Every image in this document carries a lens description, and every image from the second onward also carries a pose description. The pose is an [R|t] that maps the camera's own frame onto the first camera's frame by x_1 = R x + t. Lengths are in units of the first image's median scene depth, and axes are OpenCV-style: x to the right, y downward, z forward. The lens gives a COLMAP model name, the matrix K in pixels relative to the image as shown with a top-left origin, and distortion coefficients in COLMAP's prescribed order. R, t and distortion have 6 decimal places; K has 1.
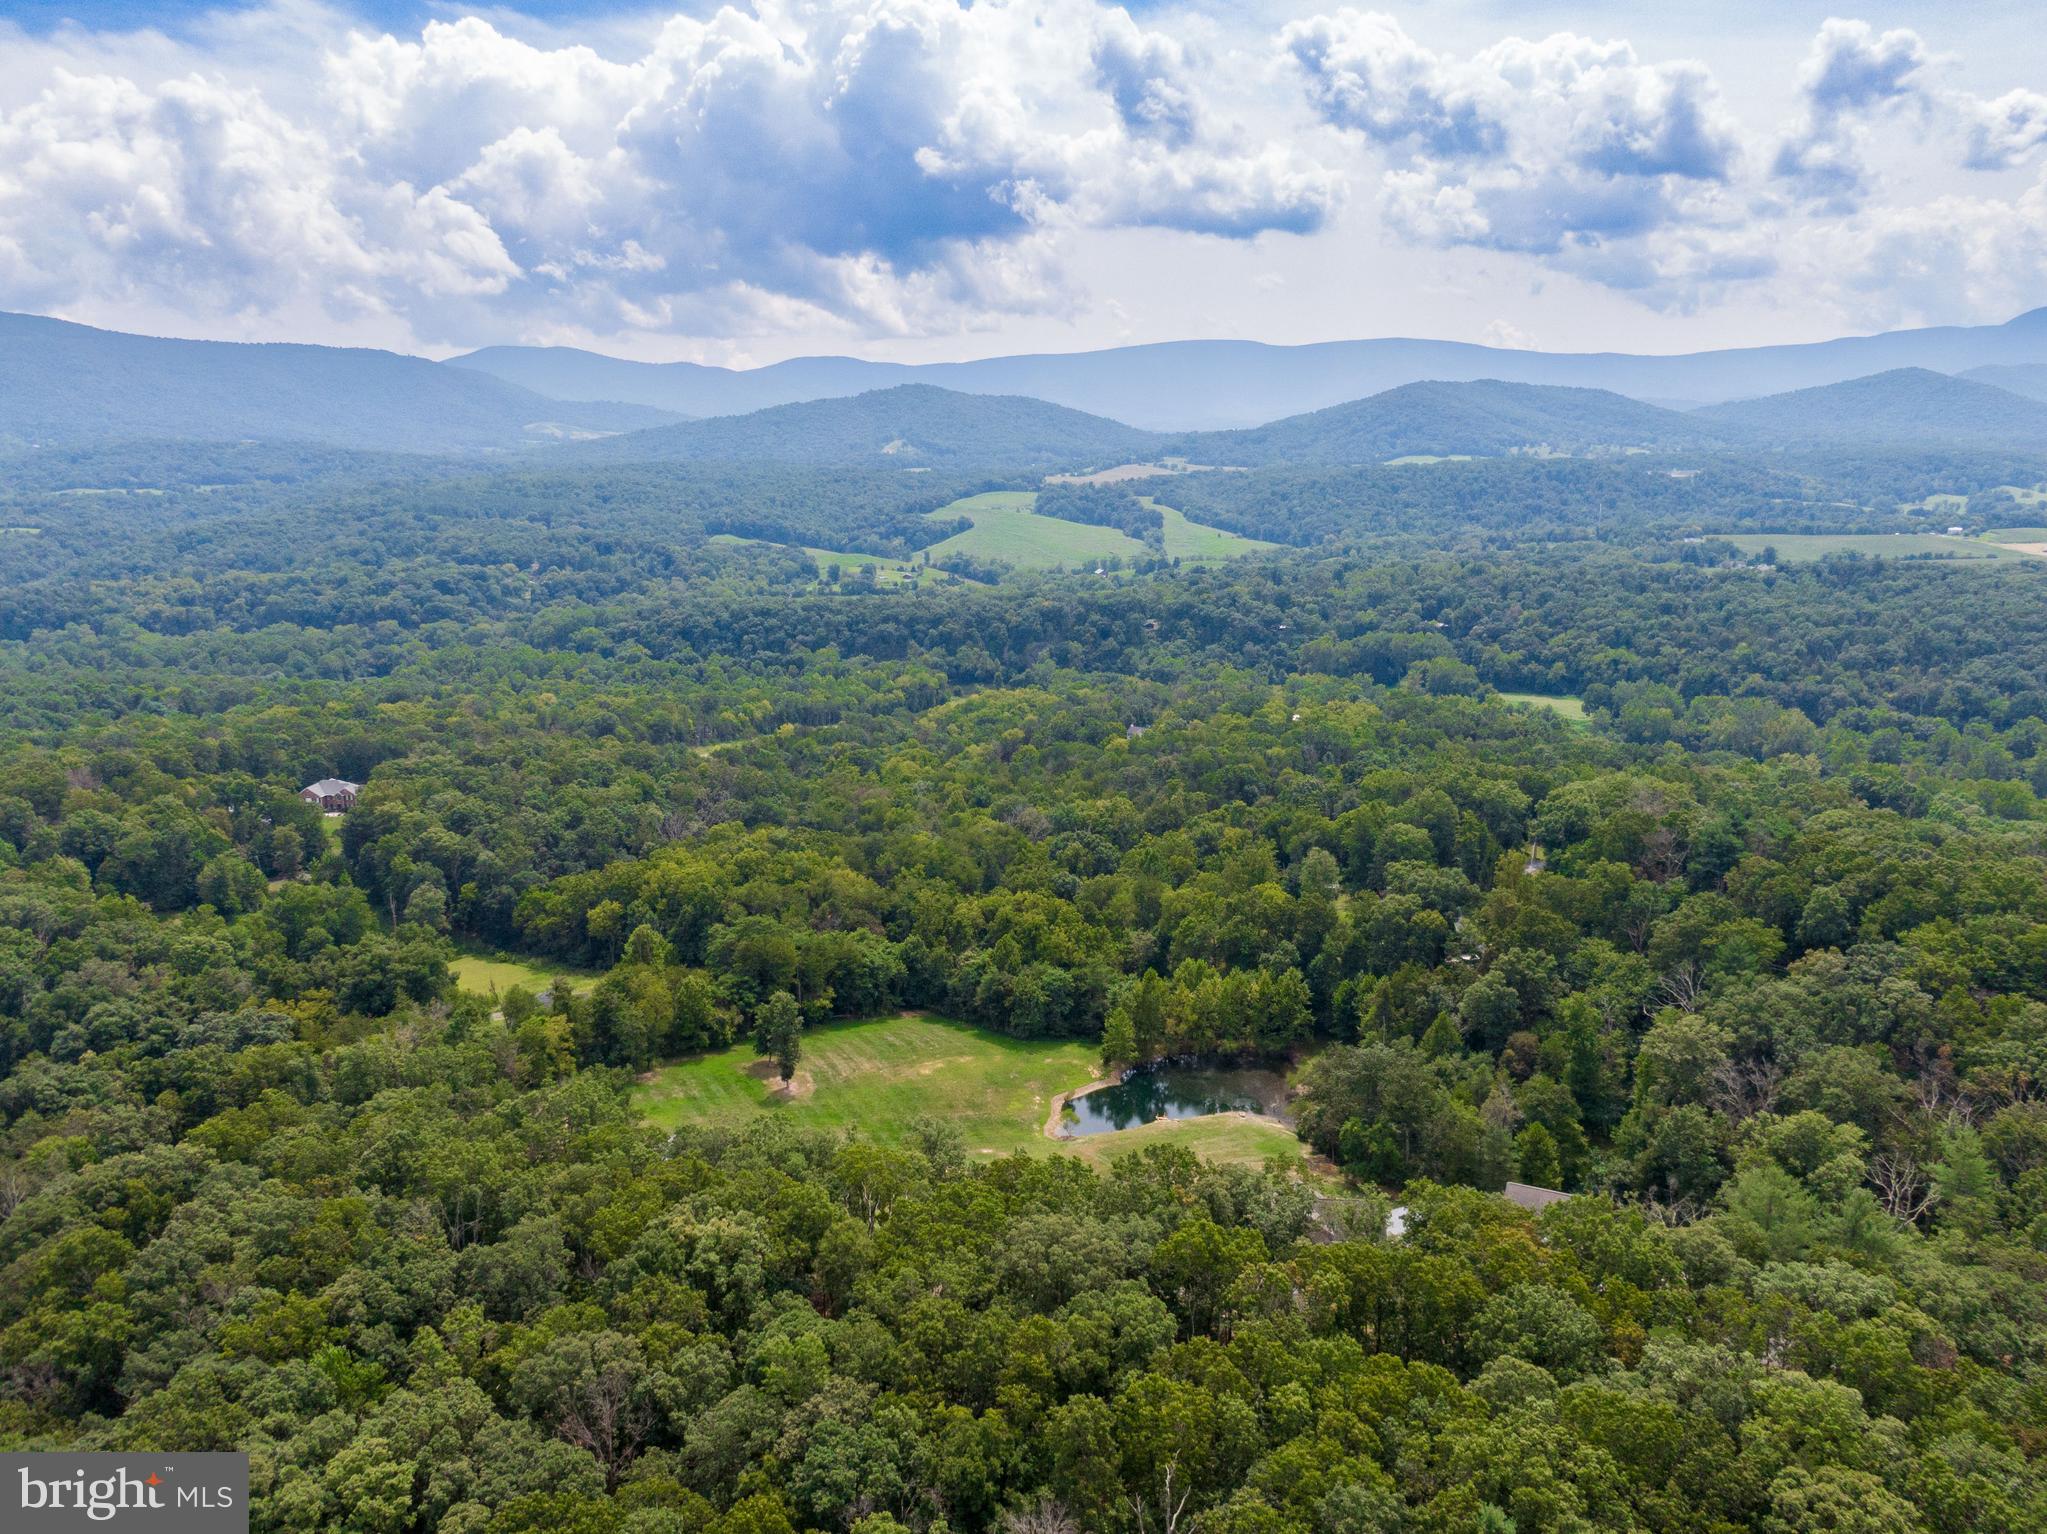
lens RADIAL K [[1455.7, 0, 1031.5], [0, 1455.7, 758.4], [0, 0, 1]] dist [0.056507, -0.091959]
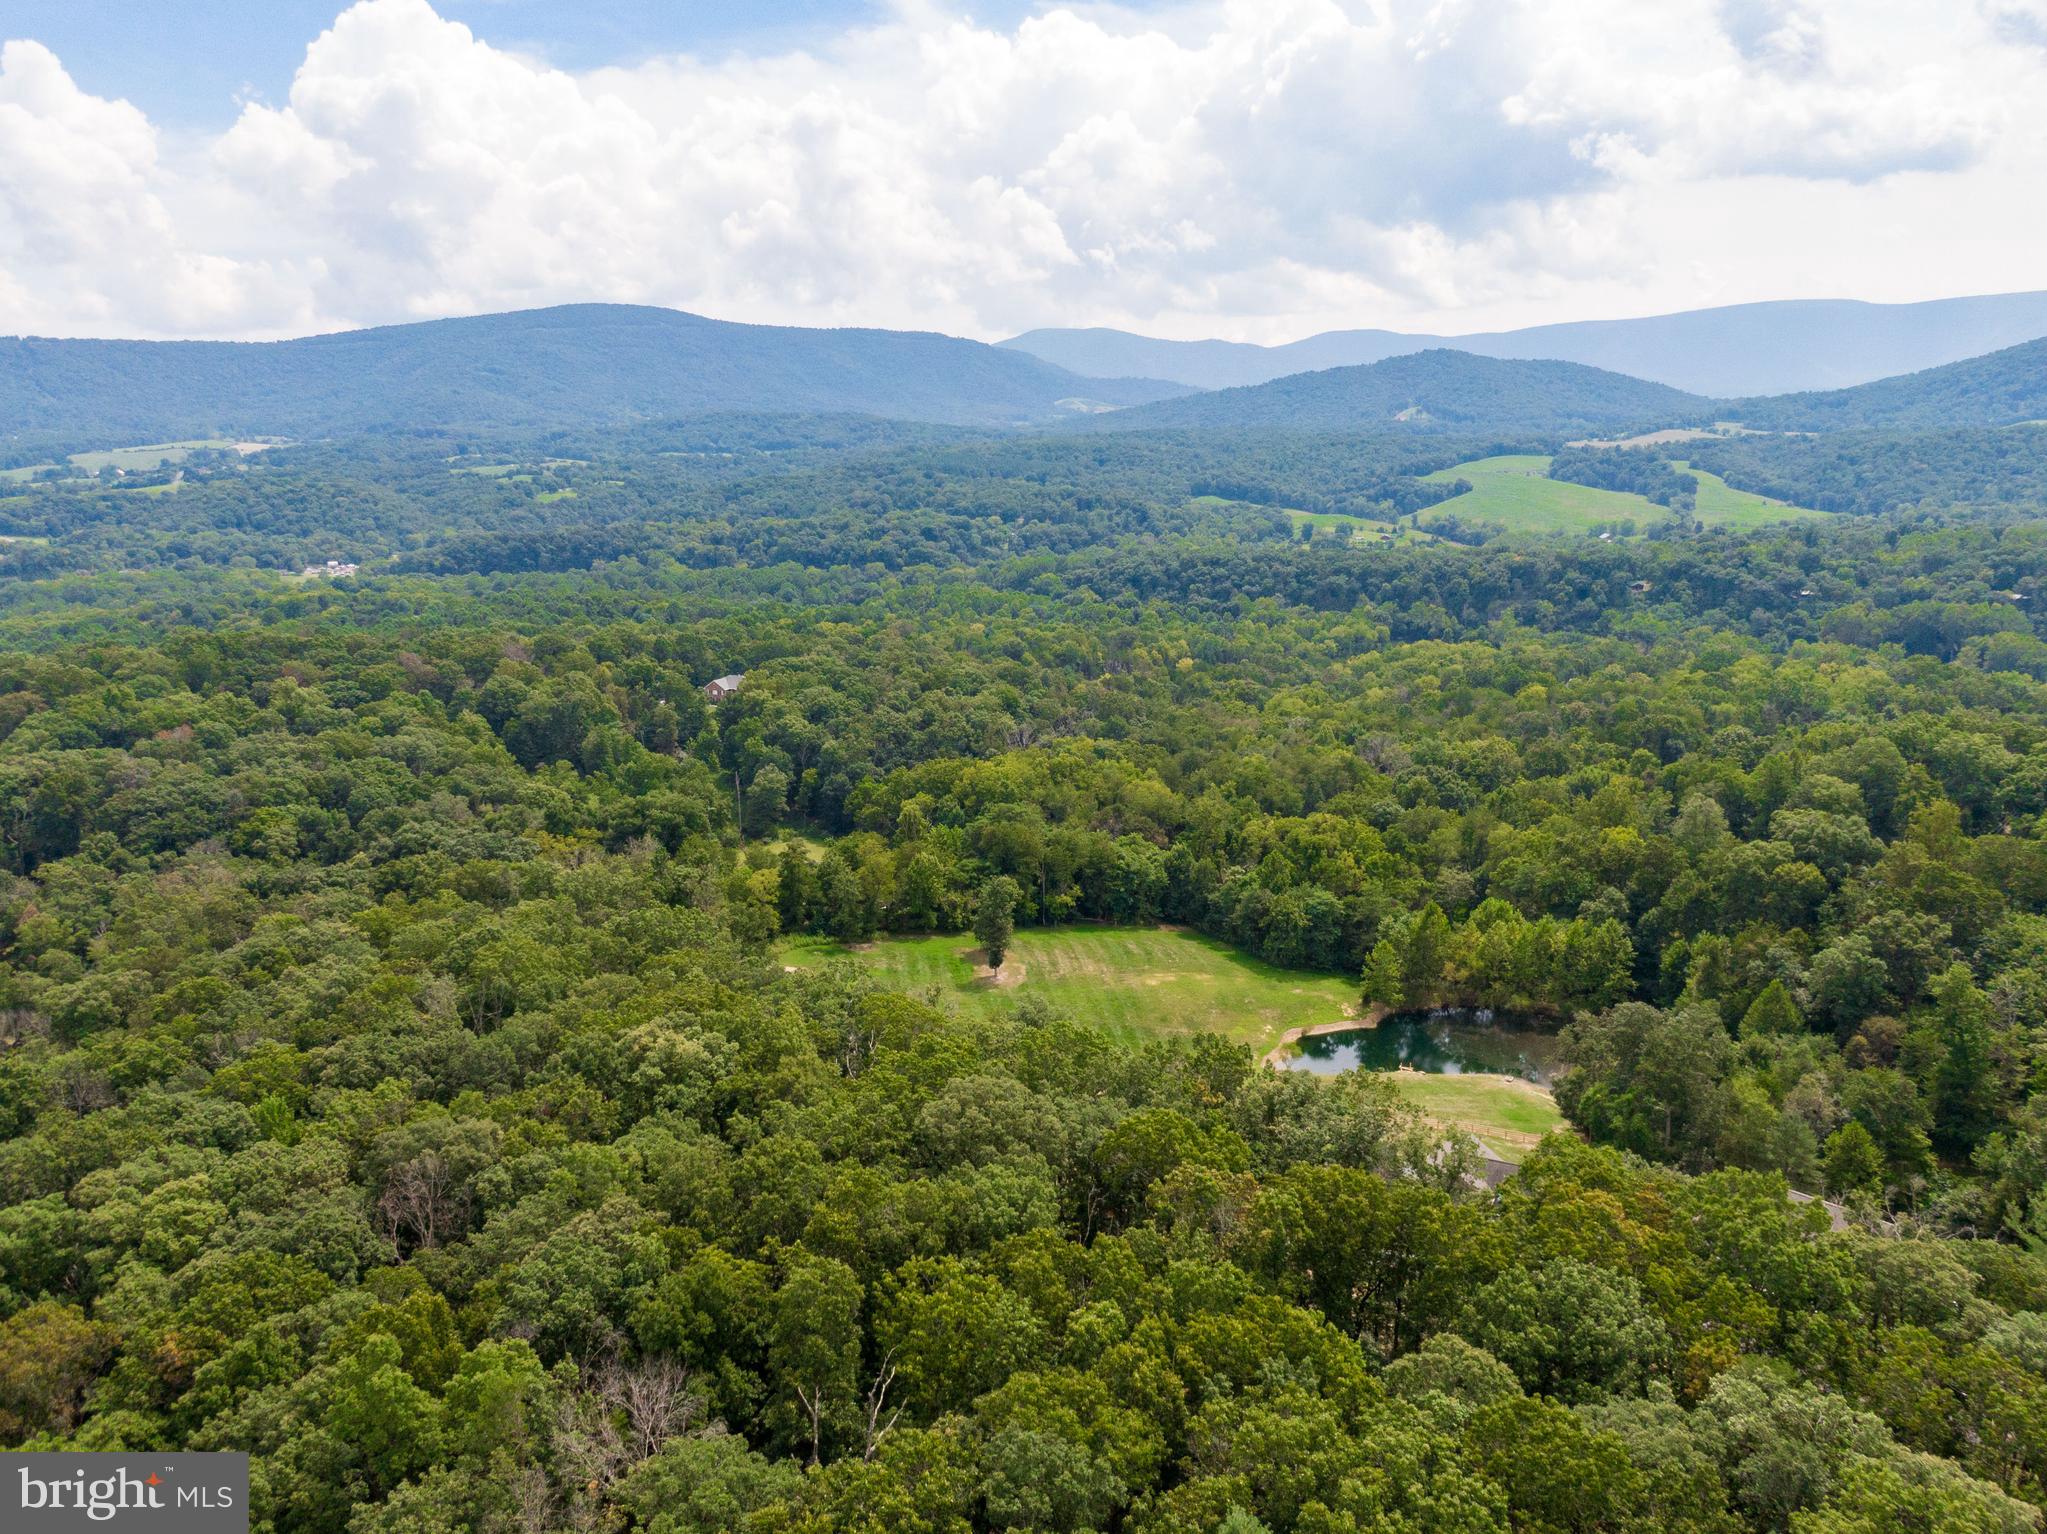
lens RADIAL K [[1455.7, 0, 1031.5], [0, 1455.7, 758.4], [0, 0, 1]] dist [0.056507, -0.091959]
pose [[0.938838, 0.073449, -0.336434, 0.105379], [-0.069239, 0.997299, 0.024509, 0.041852], [0.337325, 0.000284, 0.941388, 0.089627]]
